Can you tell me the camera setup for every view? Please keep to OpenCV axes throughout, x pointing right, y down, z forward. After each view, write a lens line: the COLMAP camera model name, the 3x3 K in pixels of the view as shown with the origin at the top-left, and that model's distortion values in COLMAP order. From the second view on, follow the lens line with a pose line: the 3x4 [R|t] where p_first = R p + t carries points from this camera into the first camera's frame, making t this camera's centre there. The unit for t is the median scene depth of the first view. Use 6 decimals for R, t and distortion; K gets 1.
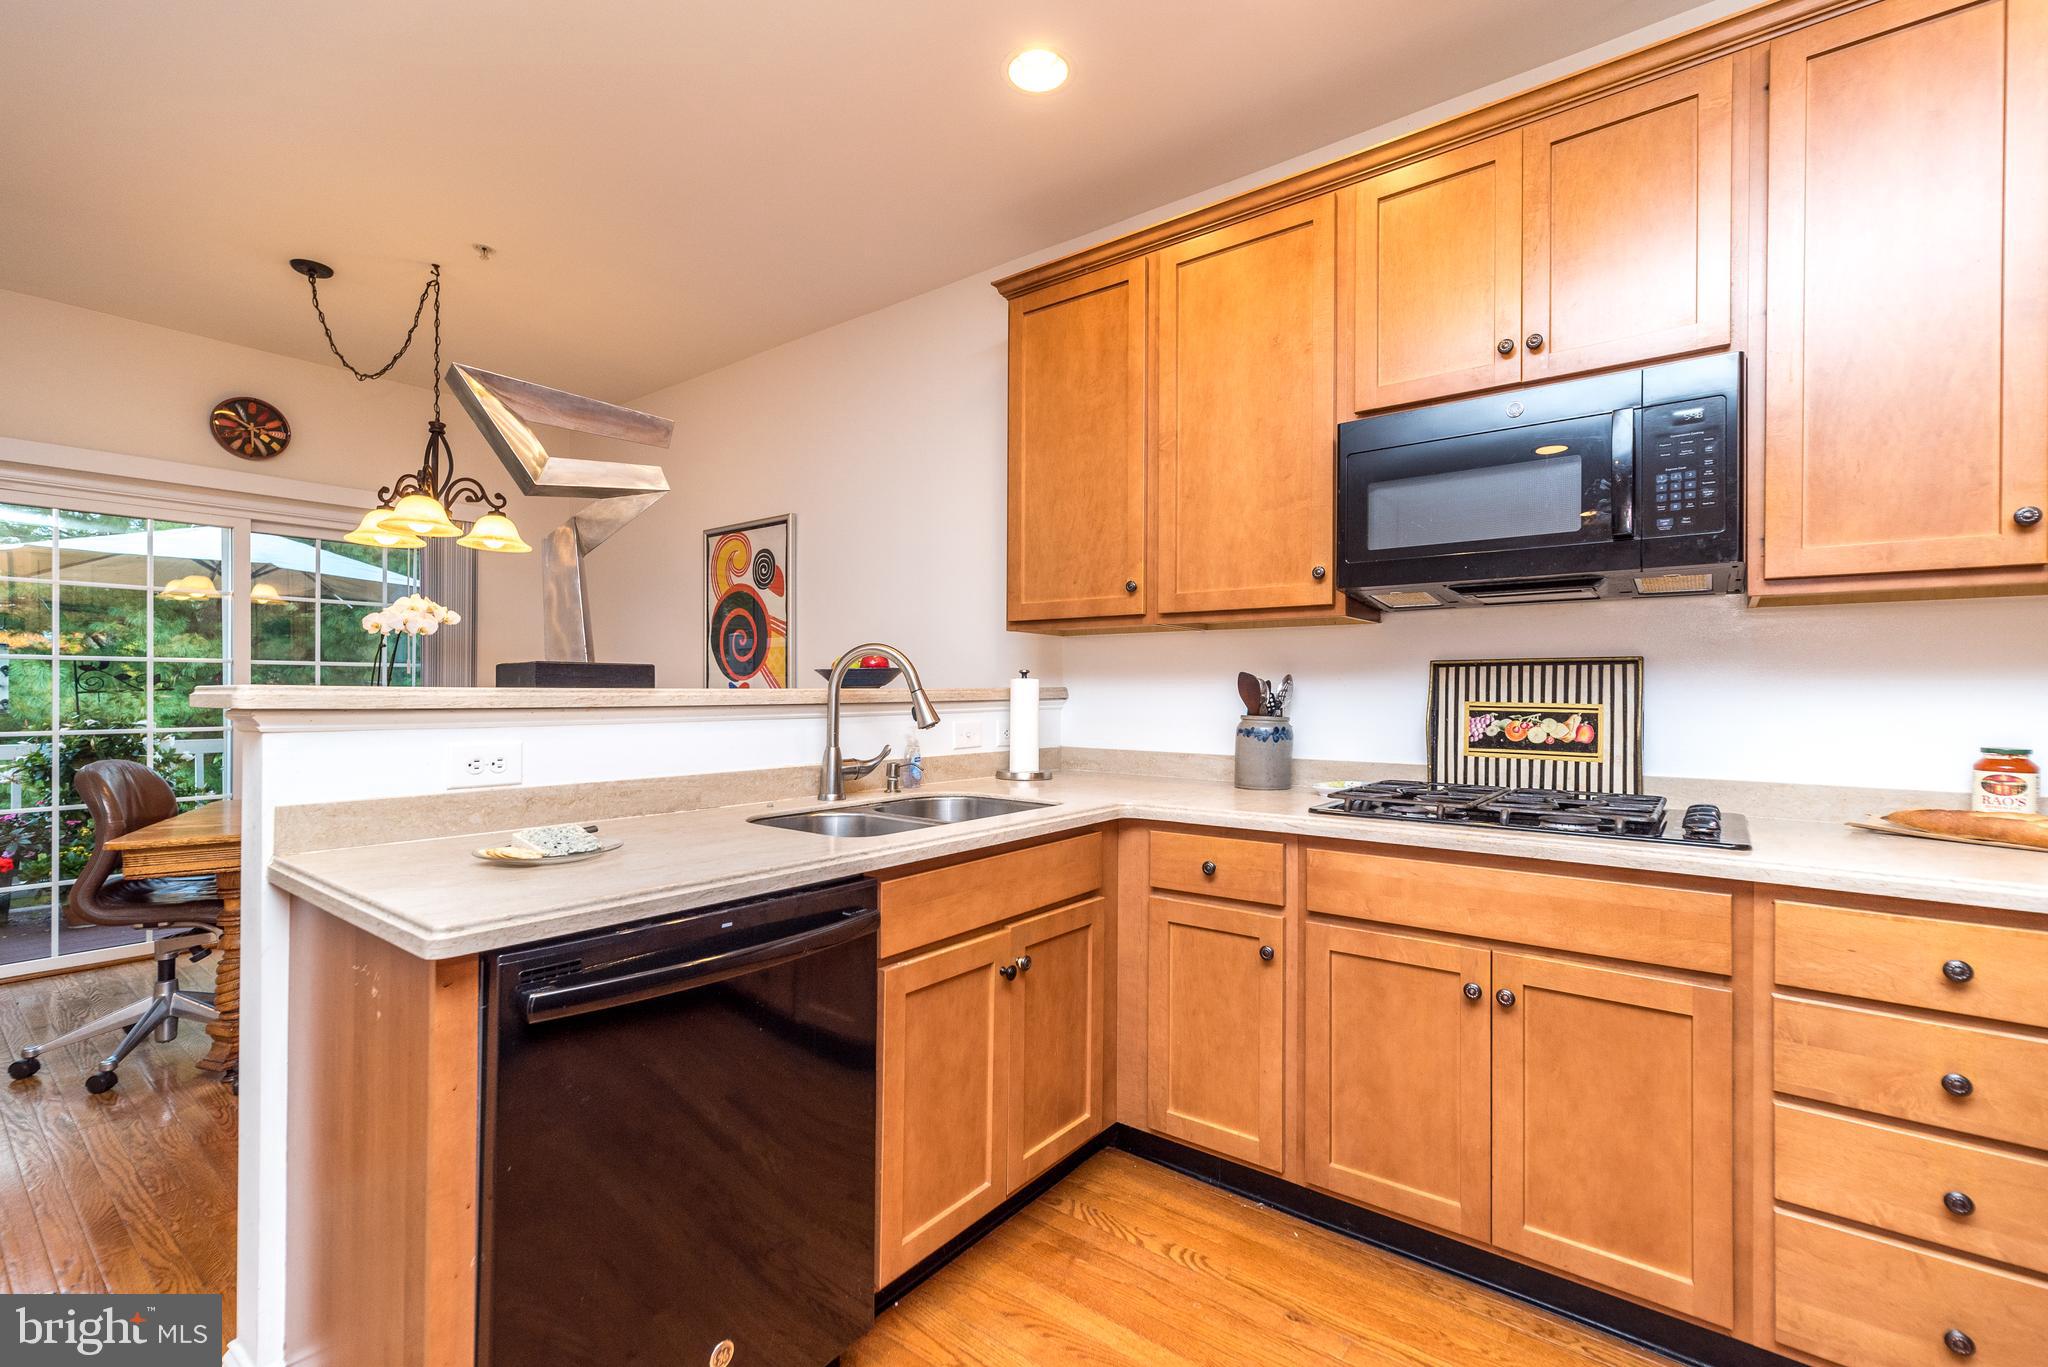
lens RADIAL K [[889.8, 0, 1024.3], [0, 889.8, 688.3], [0, 0, 1]] dist [0.008287, -0.000844]
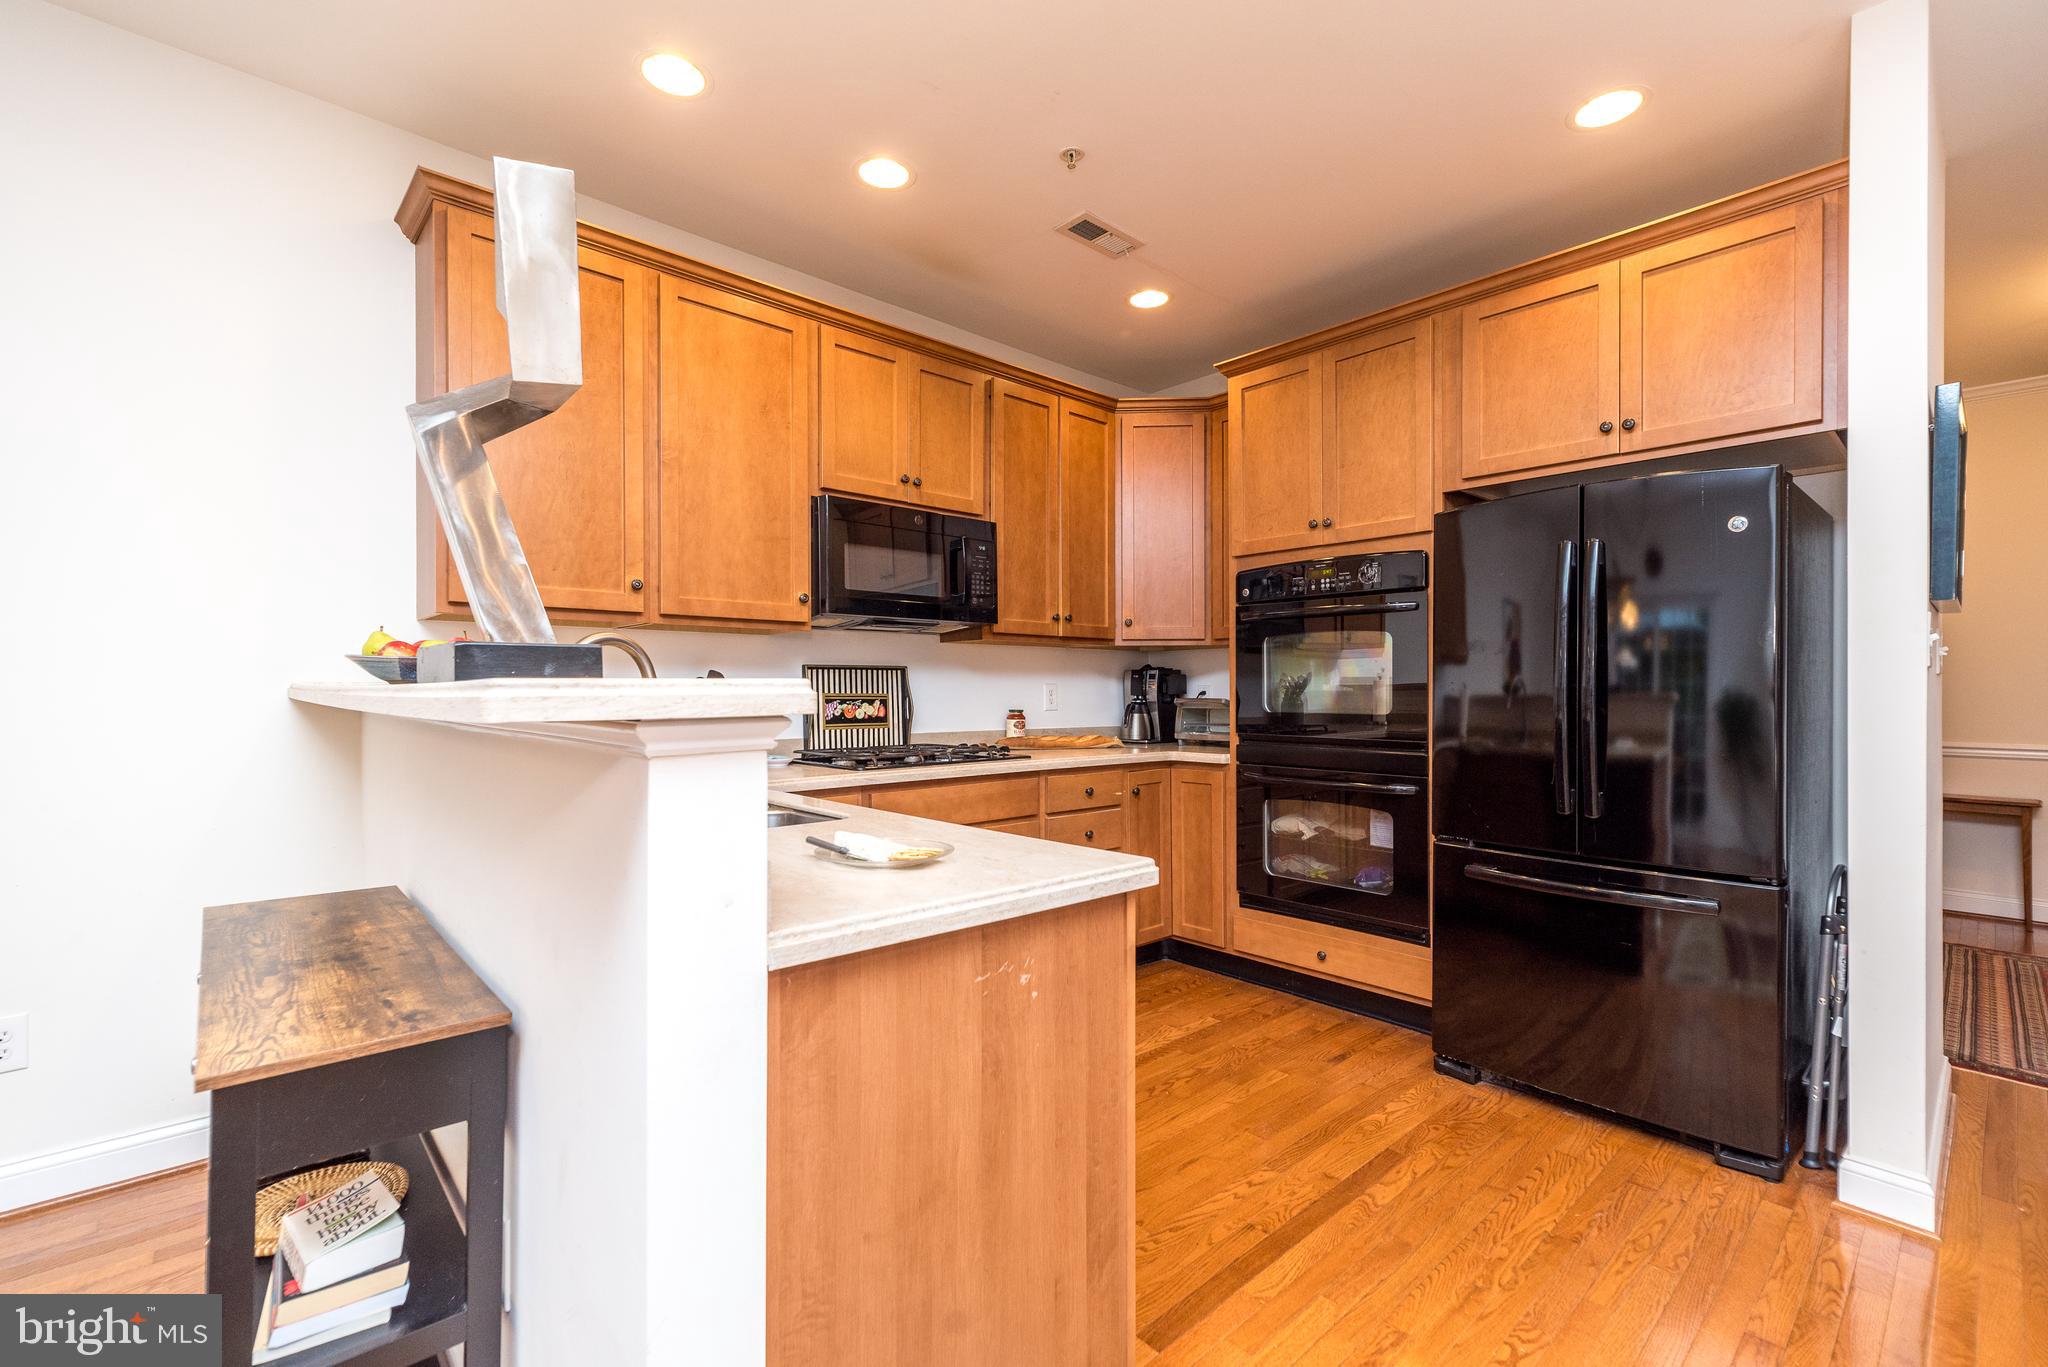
lens RADIAL K [[889.8, 0, 1024.3], [0, 889.8, 688.3], [0, 0, 1]] dist [0.008287, -0.000844]
pose [[0.173351, -0.004373, 0.984850, -0.970041], [-0.001166, 0.999989, 0.004645, -0.000219], [-0.984859, -0.001953, 0.173343, 0.452385]]
